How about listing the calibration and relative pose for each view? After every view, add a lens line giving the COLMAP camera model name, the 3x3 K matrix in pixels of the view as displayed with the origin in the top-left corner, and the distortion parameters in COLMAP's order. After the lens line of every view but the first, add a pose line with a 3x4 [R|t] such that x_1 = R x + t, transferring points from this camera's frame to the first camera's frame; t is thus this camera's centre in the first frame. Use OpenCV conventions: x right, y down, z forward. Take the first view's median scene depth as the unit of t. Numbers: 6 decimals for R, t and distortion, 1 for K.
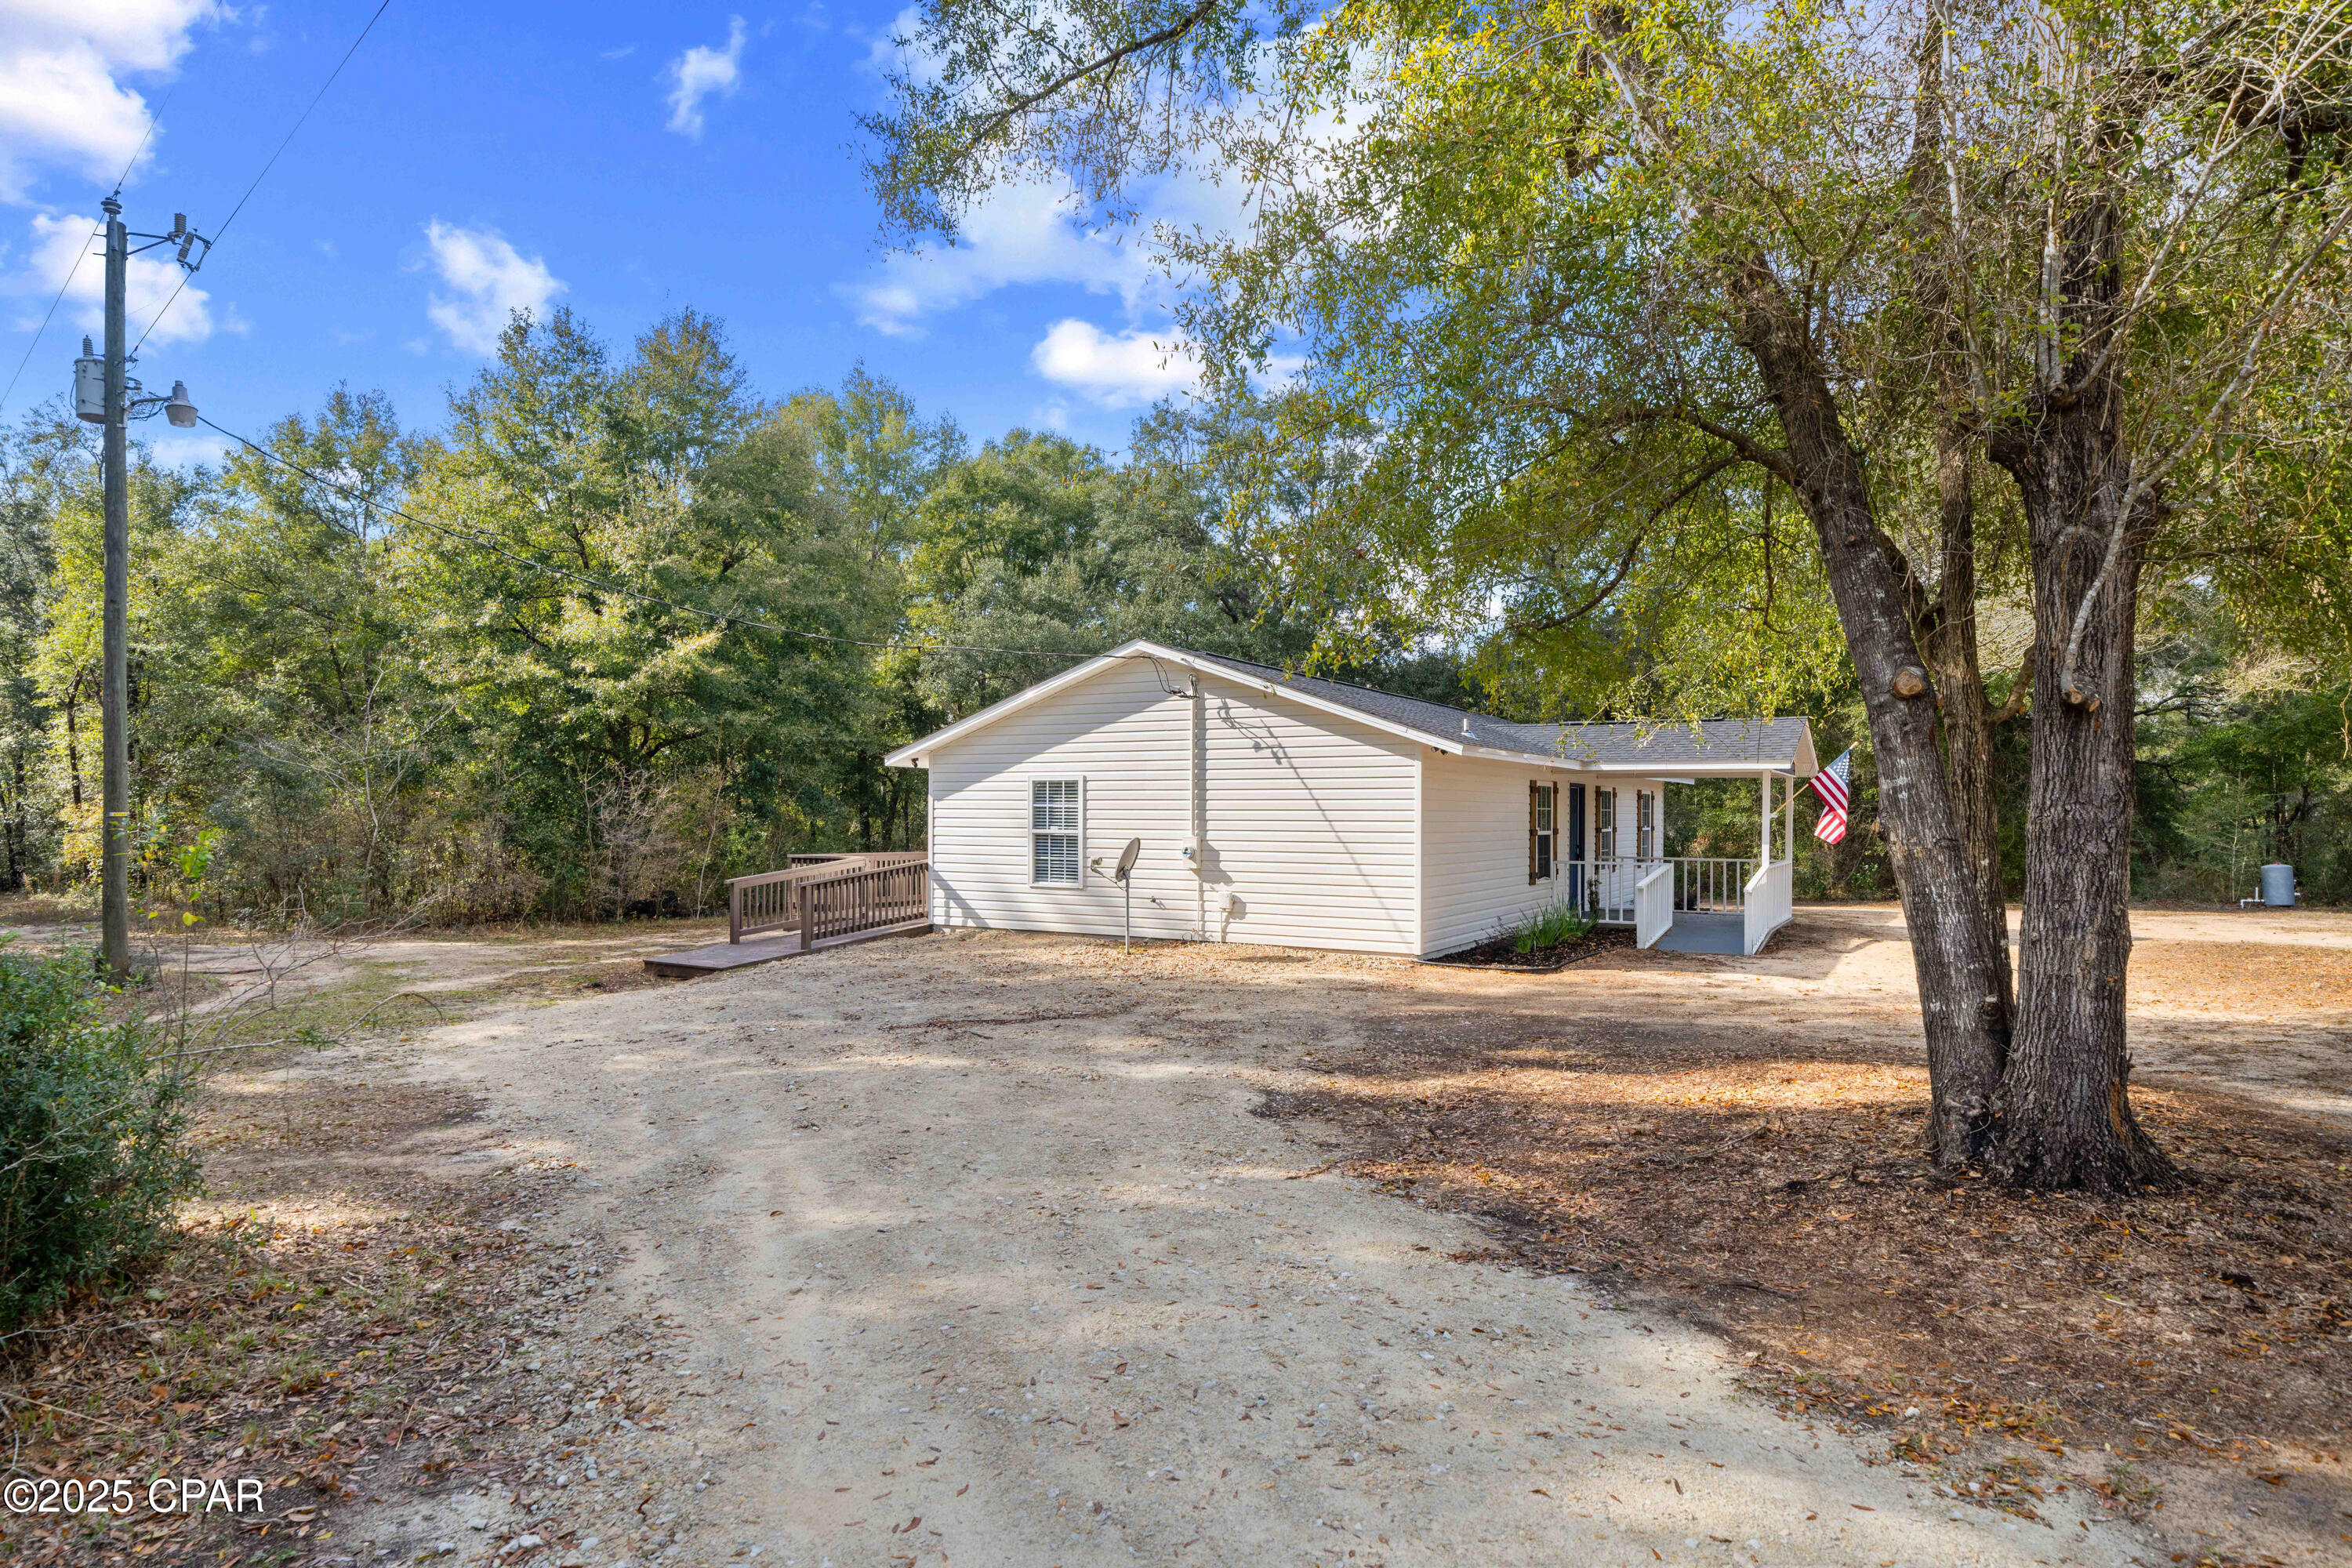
lens RADIAL K [[1263.0, 0, 1176.0], [0, 1263.0, 784.0], [0, 0, 1]] dist [-0.004697, -0.001222]
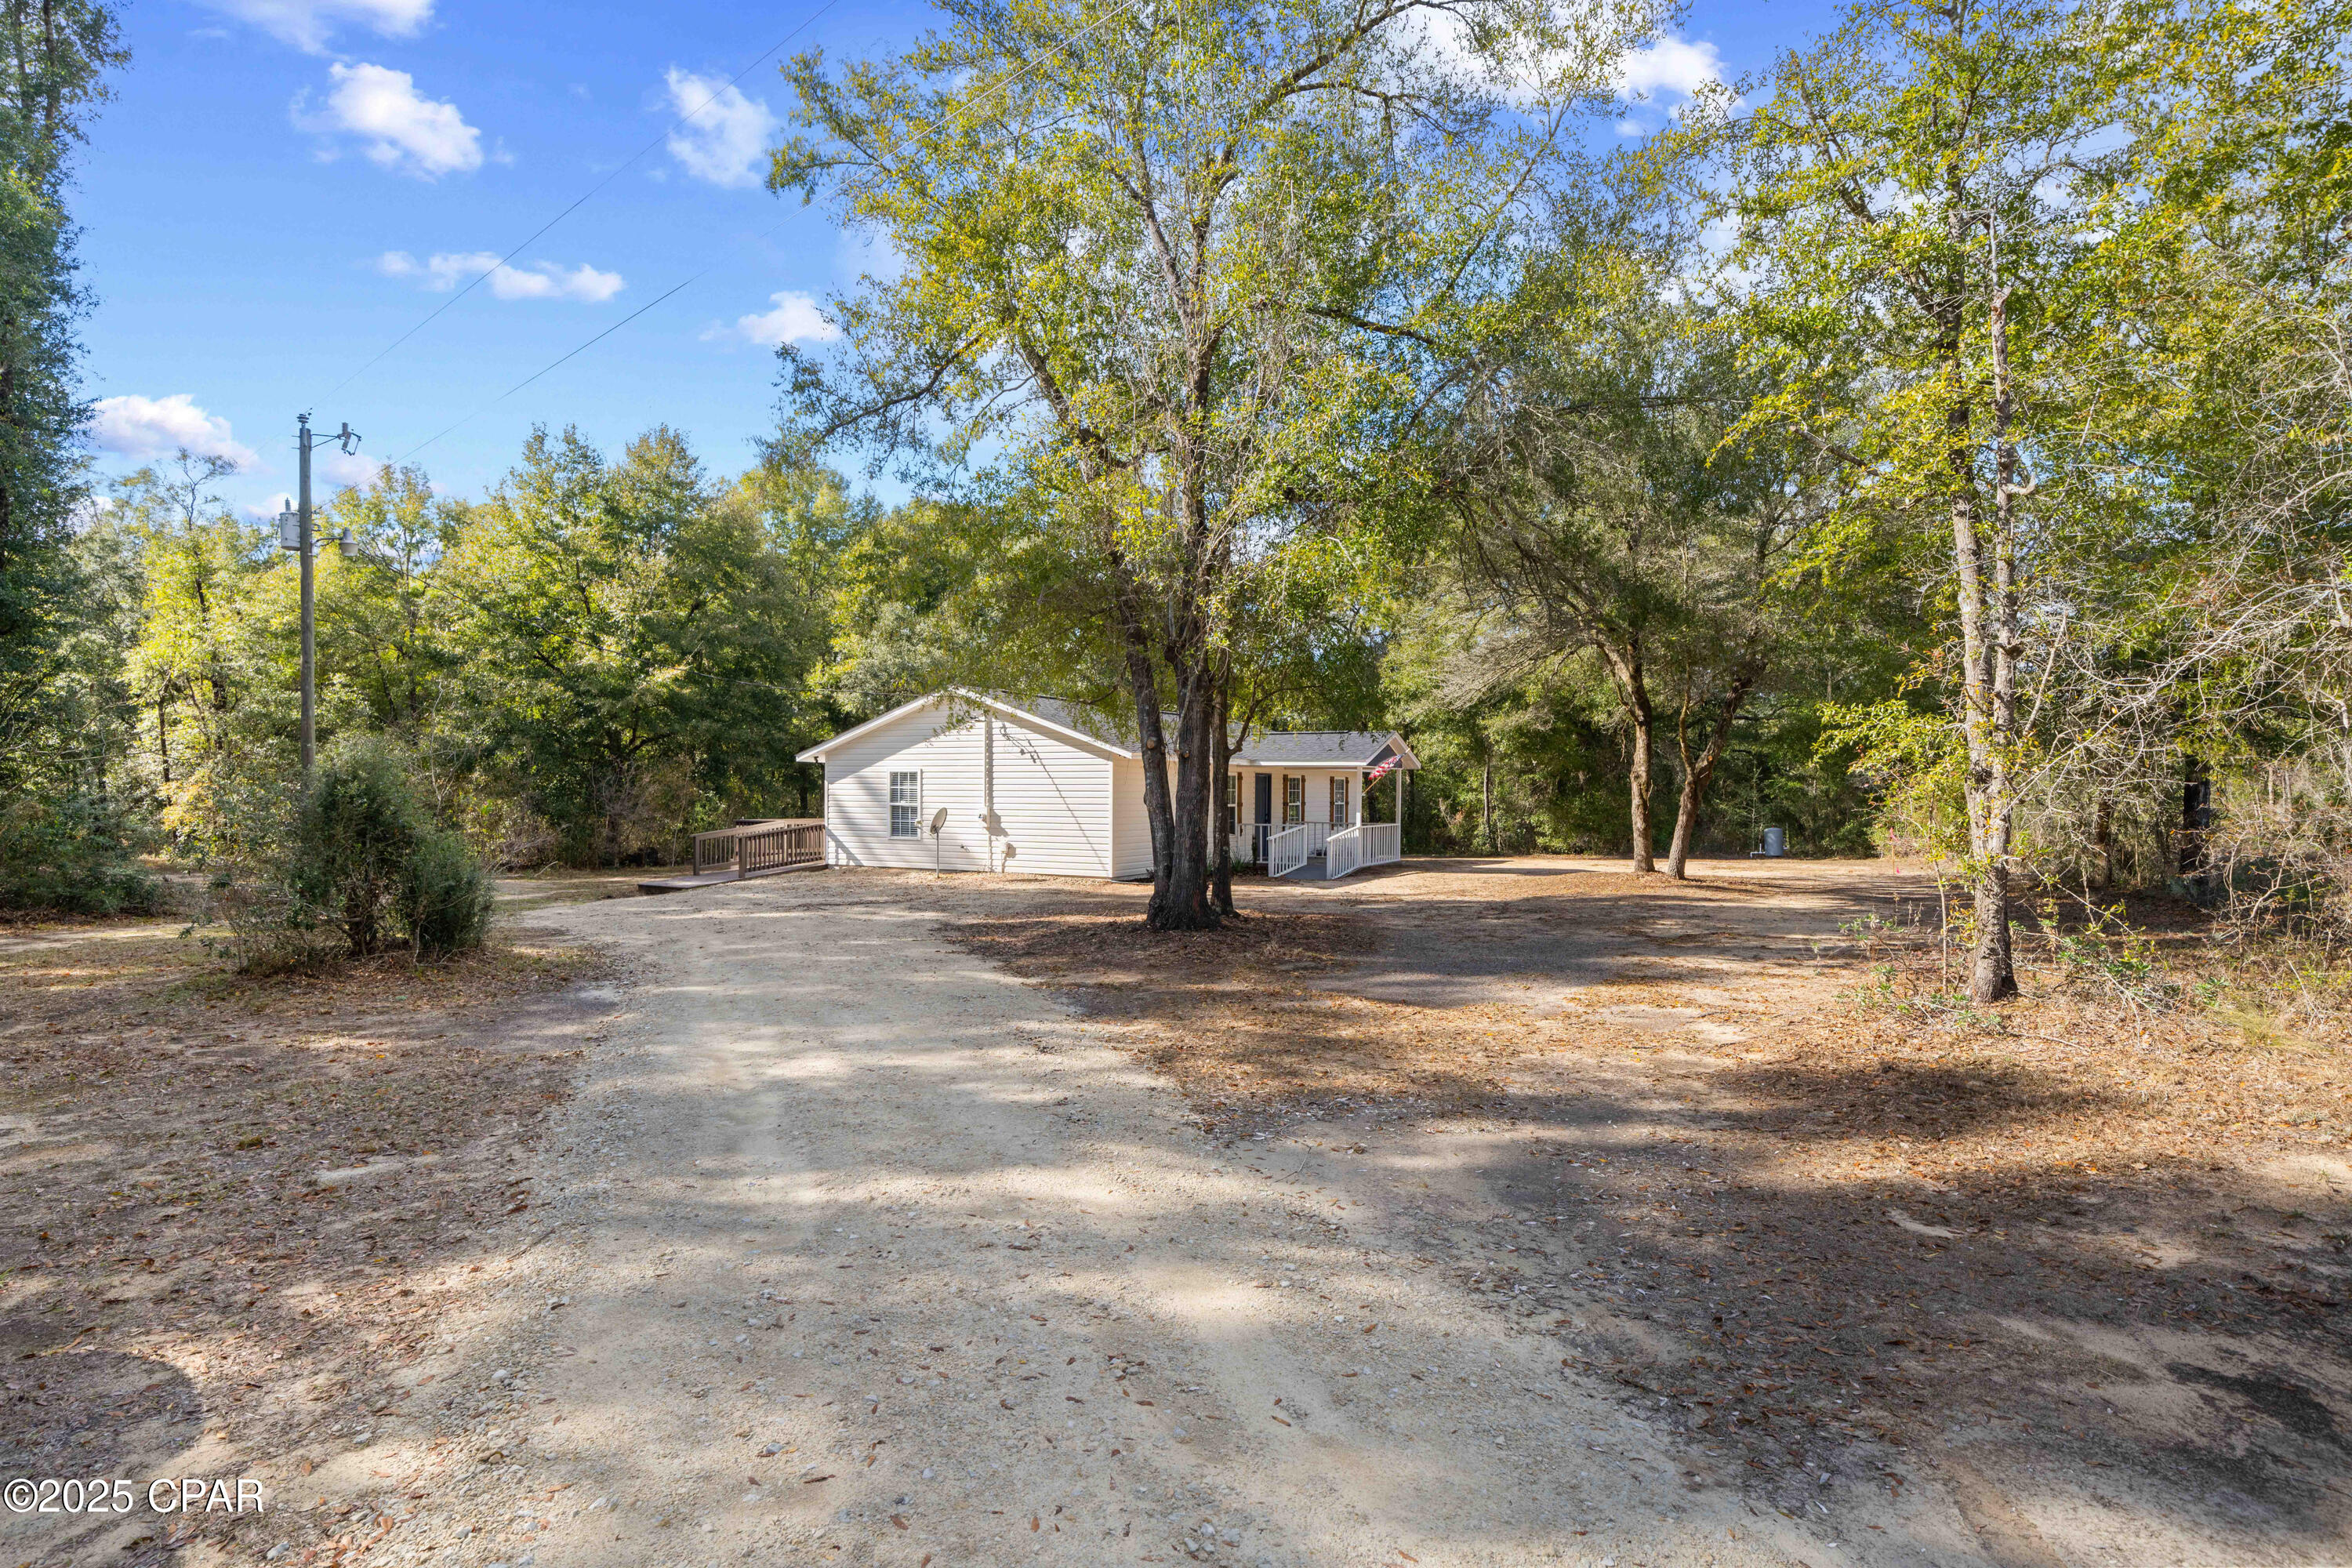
lens RADIAL K [[1186.8, 0, 1176.0], [0, 1186.8, 784.0], [0, 0, 1]] dist [0.002971, 0.000846]
pose [[0.999240, 0.001984, 0.038932, 0.132506], [-0.002661, 0.999846, 0.017364, -0.009934], [-0.038892, -0.017454, 0.999091, -0.349871]]
